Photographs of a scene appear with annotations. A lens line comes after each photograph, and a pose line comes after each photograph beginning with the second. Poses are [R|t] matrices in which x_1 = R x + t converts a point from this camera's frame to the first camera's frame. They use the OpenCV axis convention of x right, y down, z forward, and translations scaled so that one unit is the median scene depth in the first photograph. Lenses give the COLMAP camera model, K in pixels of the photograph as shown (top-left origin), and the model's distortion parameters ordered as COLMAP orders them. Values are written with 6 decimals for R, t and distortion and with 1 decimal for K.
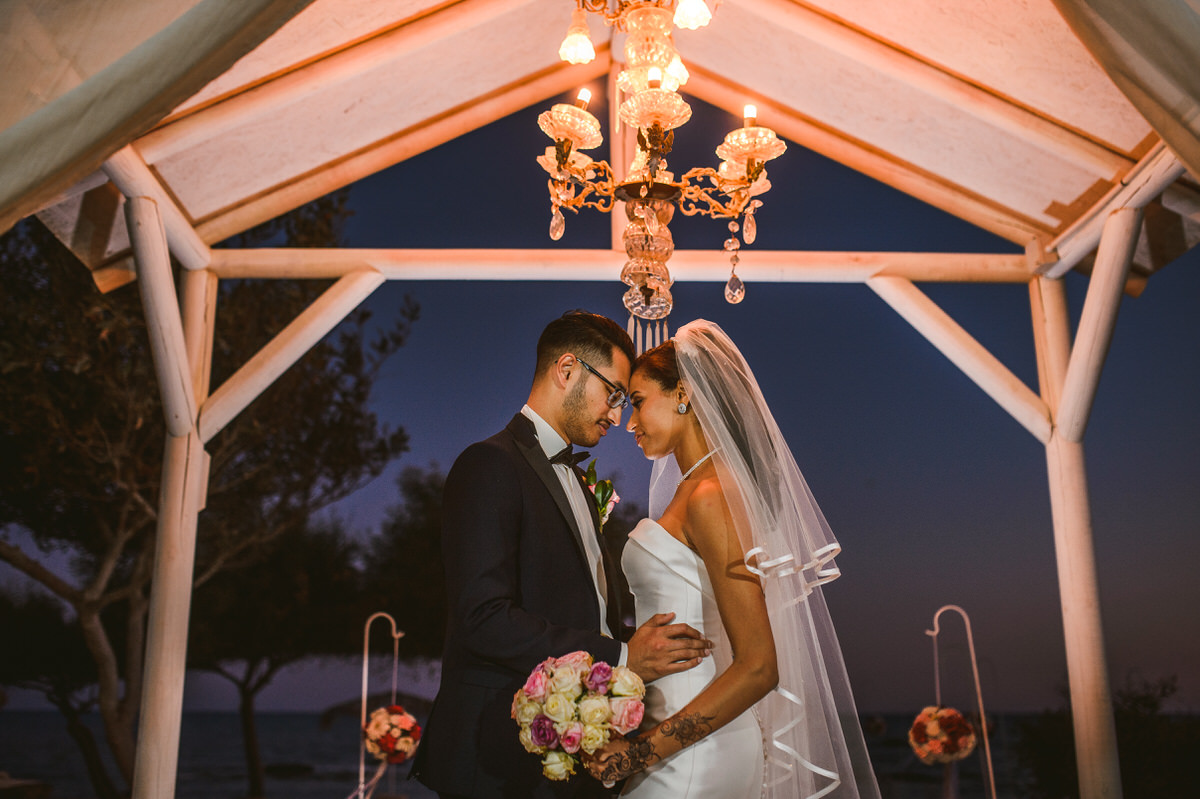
lens RADIAL K [[1200.2, 0, 598.9], [0, 1200.2, 398.9], [0, 0, 1]] dist [-0.069575, 0.007363]
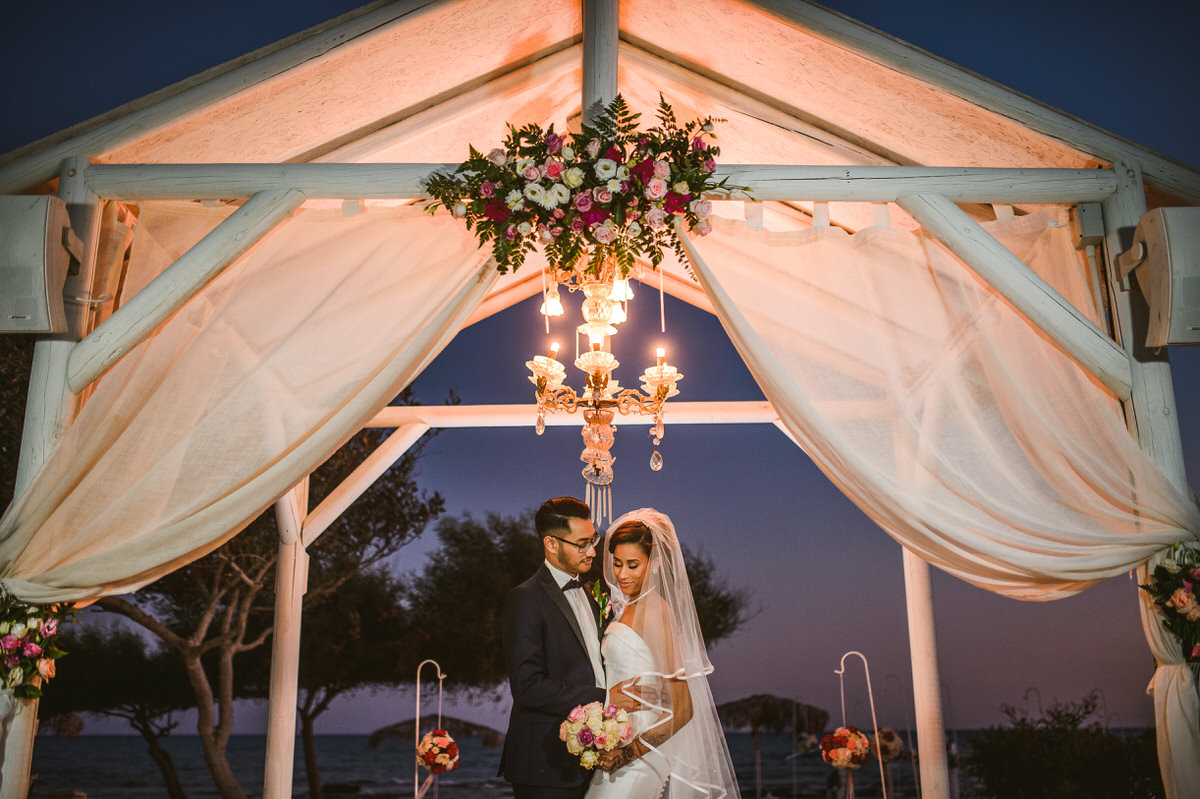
lens RADIAL K [[1200.2, 0, 598.9], [0, 1200.2, 398.9], [0, 0, 1]] dist [-0.069575, 0.007363]
pose [[0.999422, -0.017700, -0.029026, 0.032953], [0.017272, 0.999739, -0.014938, -0.057497], [0.029283, 0.014428, 0.999467, -0.213917]]
